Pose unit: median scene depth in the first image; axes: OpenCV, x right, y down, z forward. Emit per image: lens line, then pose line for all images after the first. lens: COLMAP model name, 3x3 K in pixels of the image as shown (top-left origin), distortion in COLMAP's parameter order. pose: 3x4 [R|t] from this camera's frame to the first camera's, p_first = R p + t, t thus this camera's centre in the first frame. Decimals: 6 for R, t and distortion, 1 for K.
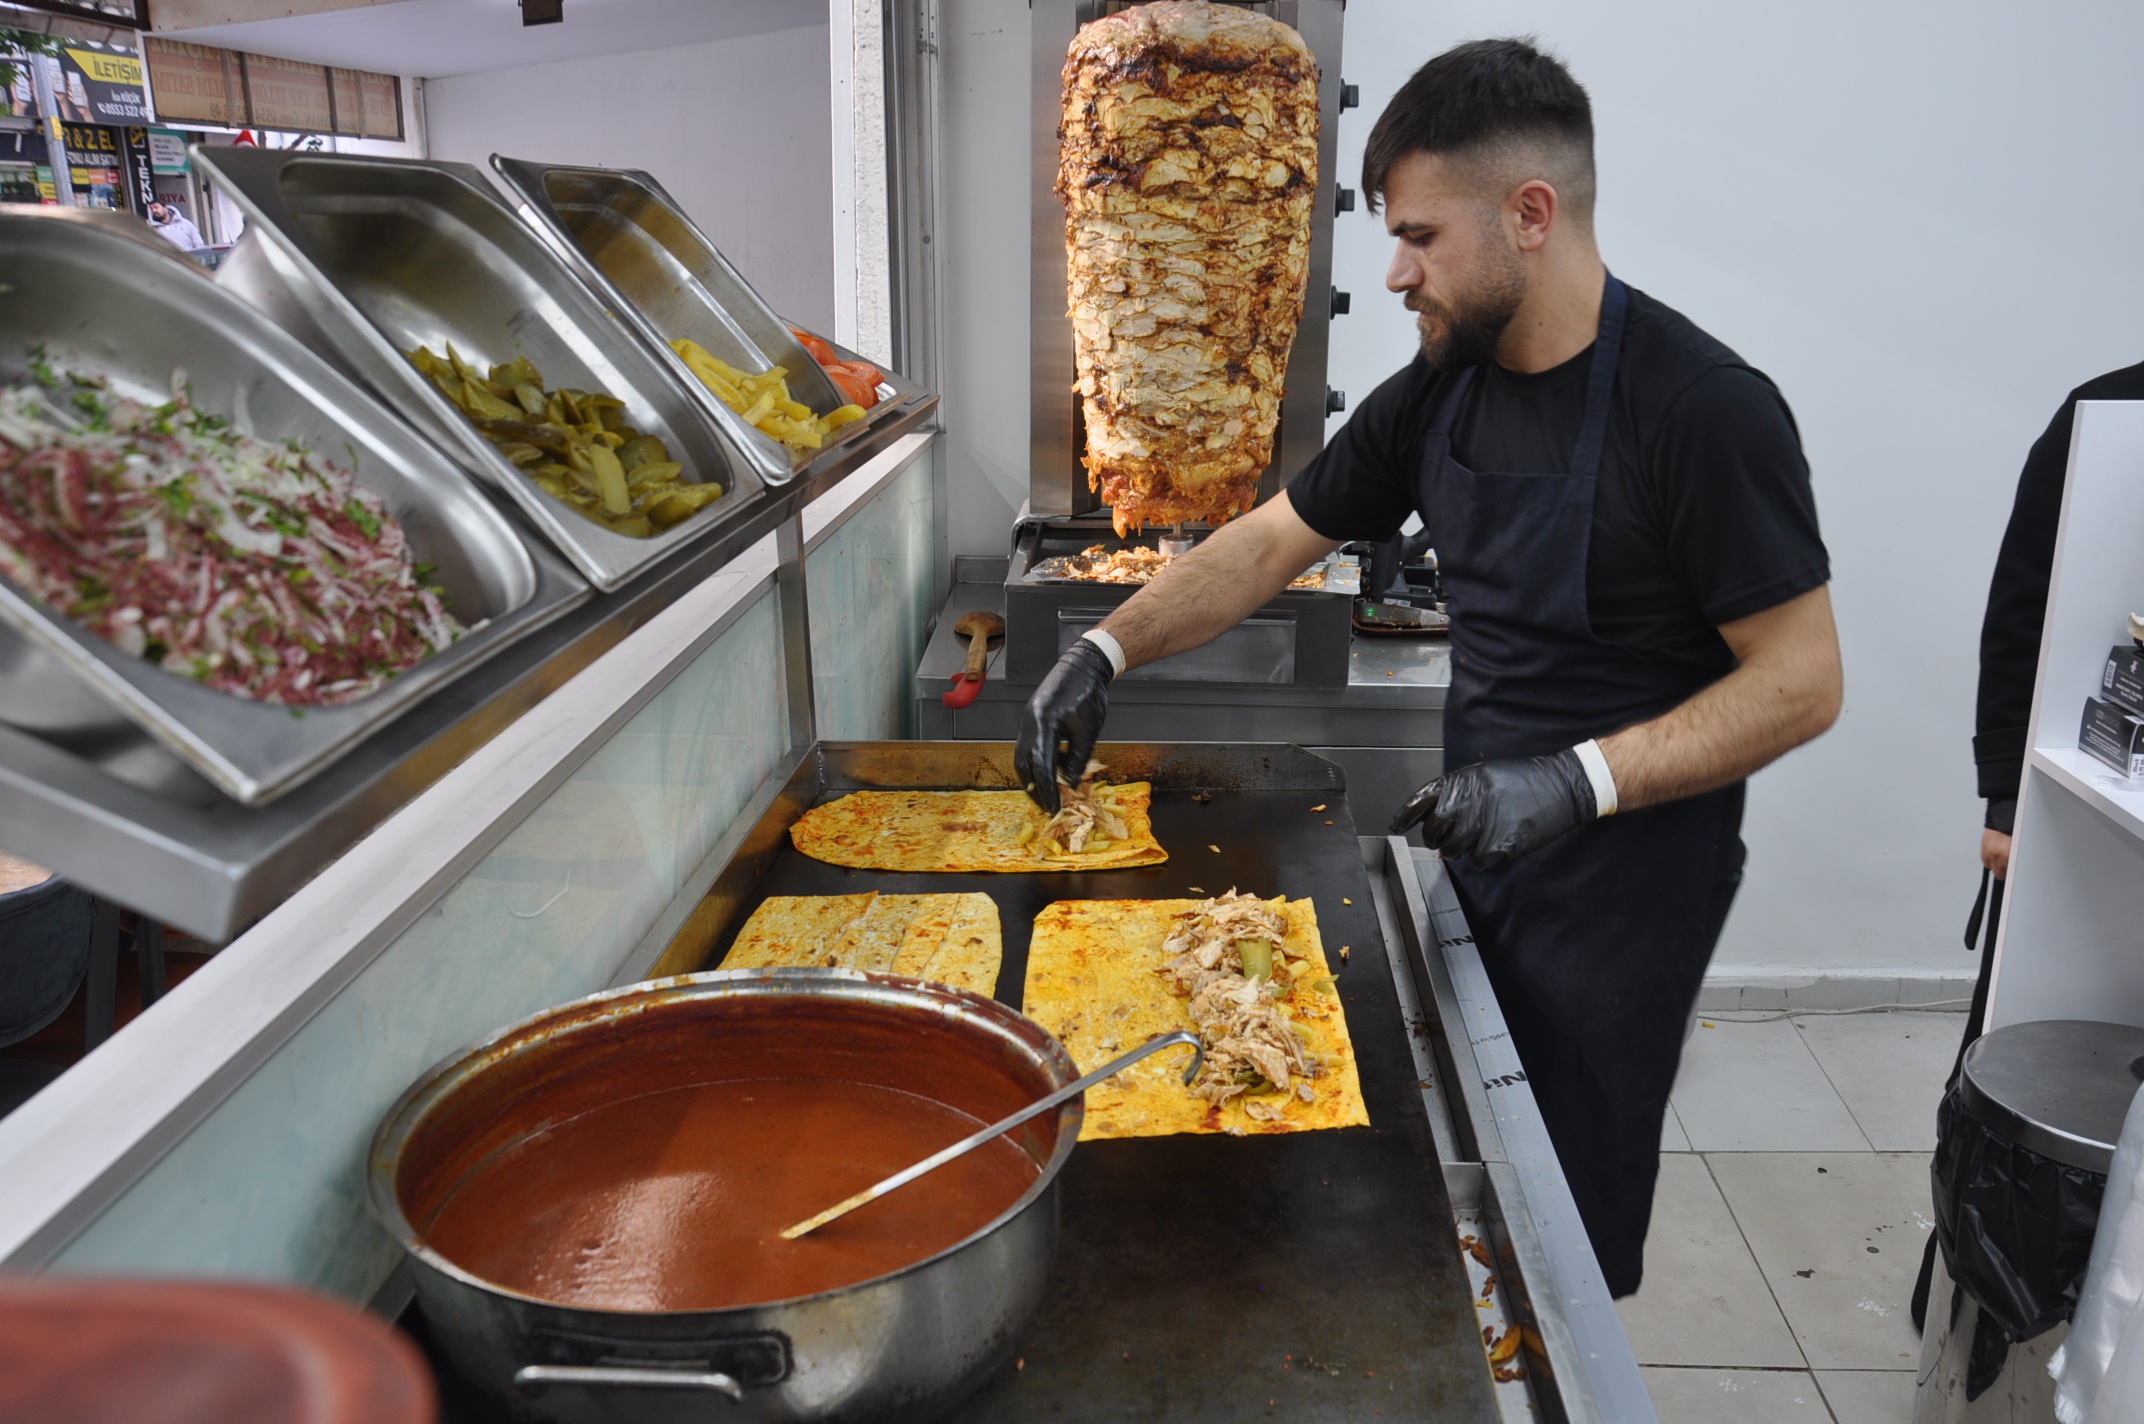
lens RADIAL K [[1899.7, 0, 1072.0], [0, 1899.7, 712.0], [0, 0, 1]] dist [-0.065417, 0.002669]
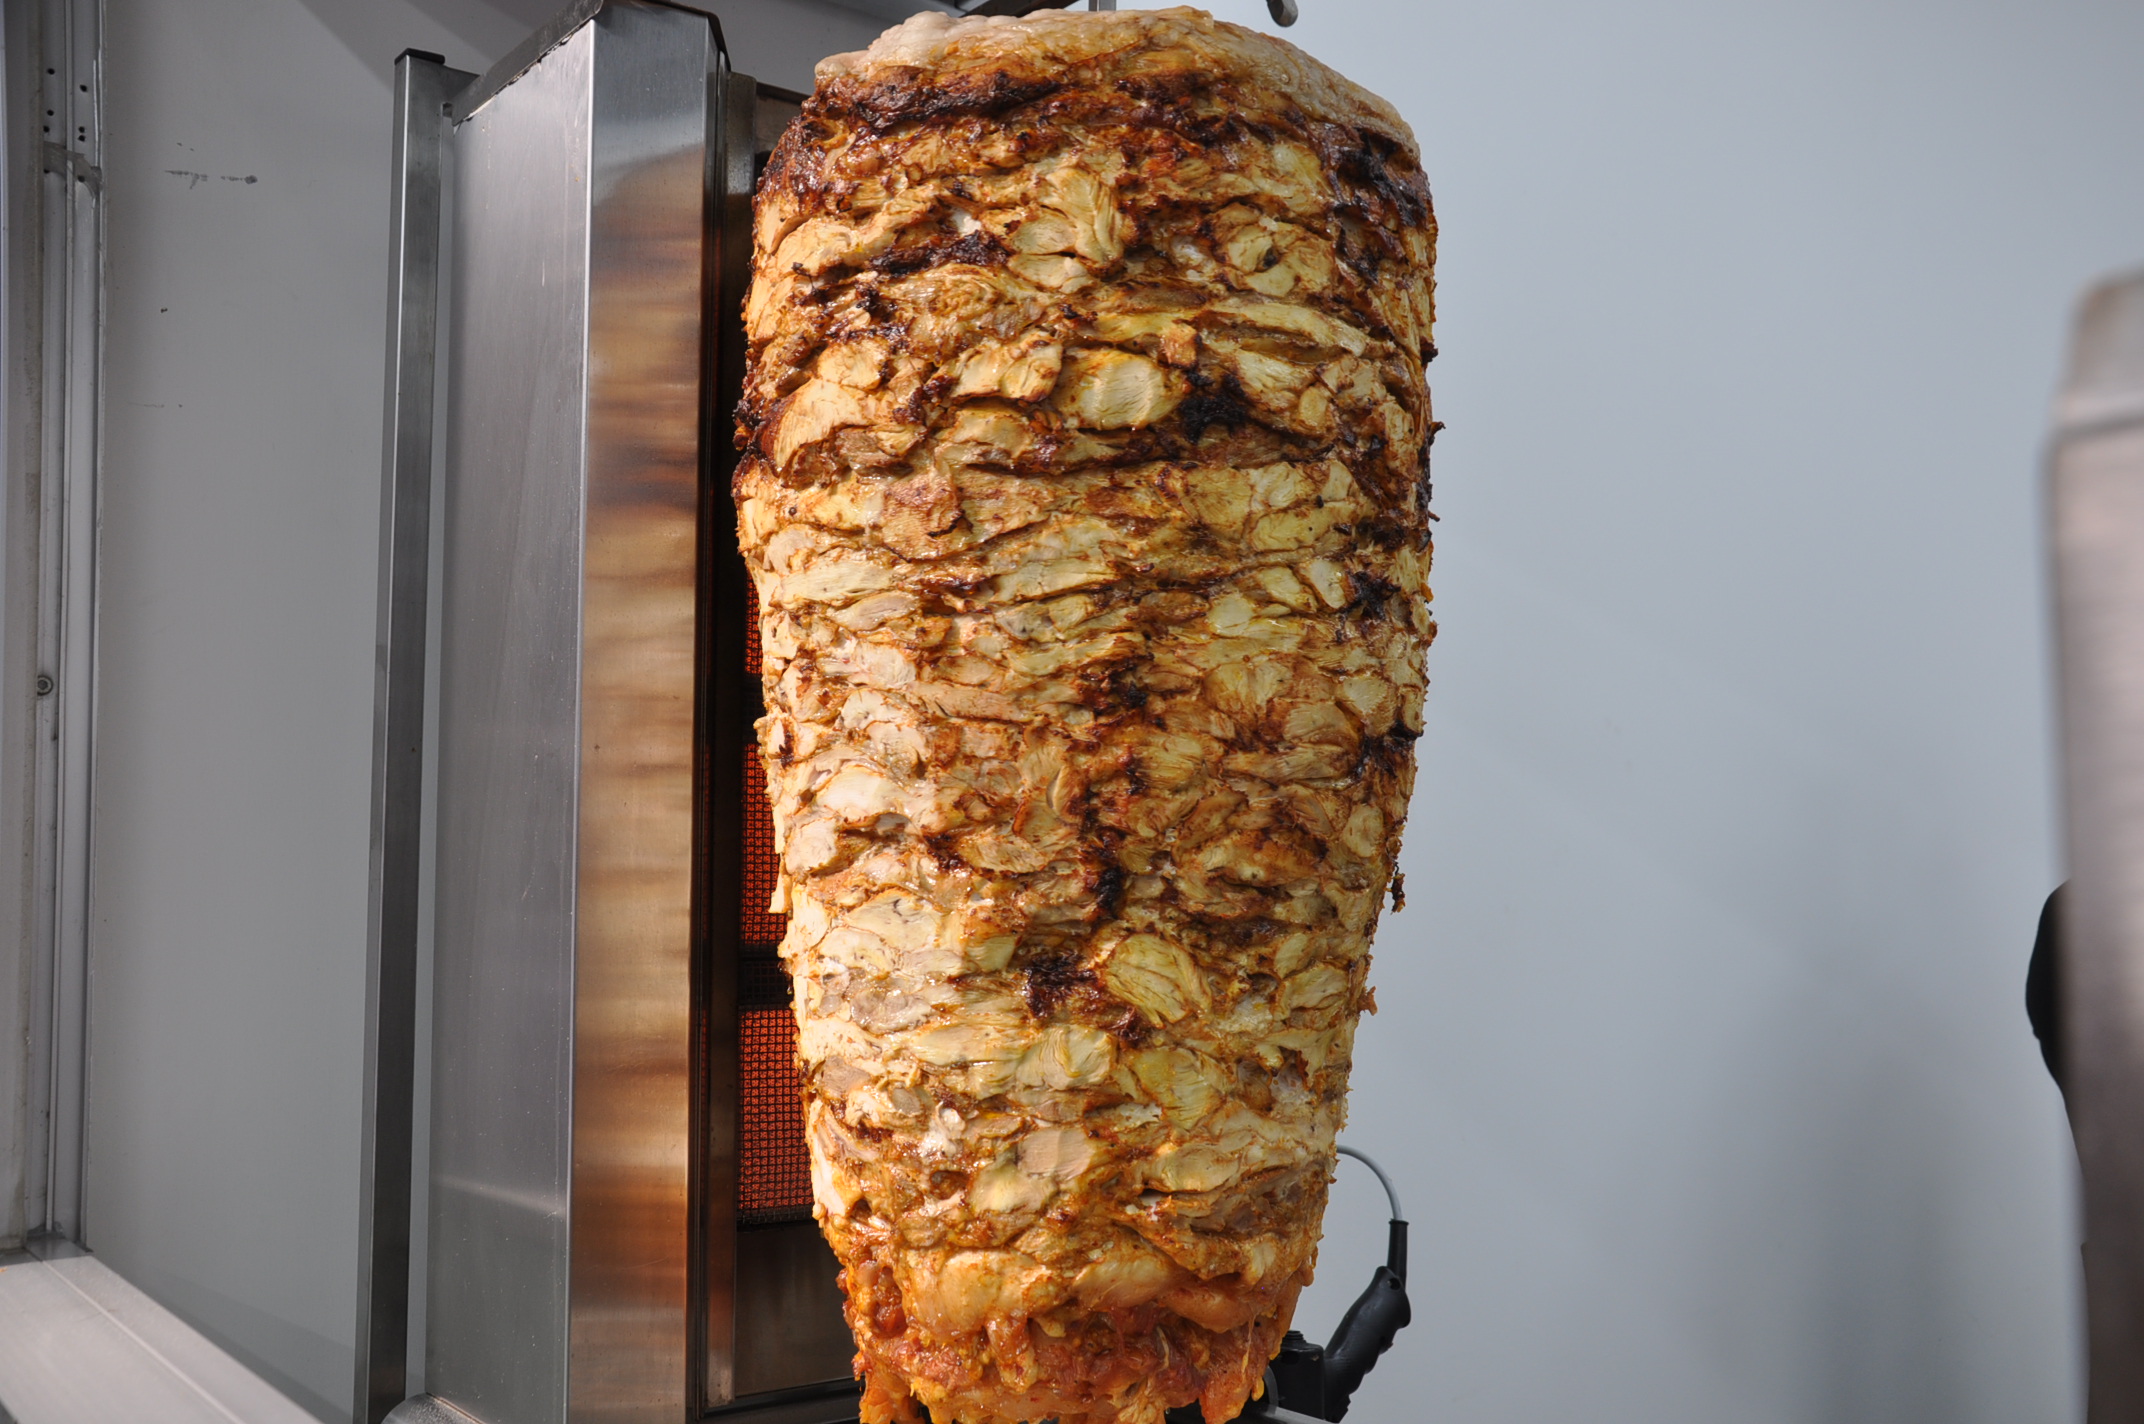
lens RADIAL K [[1920.9, 0, 1072.0], [0, 1920.9, 712.0], [0, 0, 1]] dist [-0.012786, -0.001882]
pose [[0.844754, -0.032091, -0.534191, 0.277070], [-0.166527, 0.932879, -0.319382, -0.119958], [0.508585, 0.358757, 0.782710, 0.741210]]
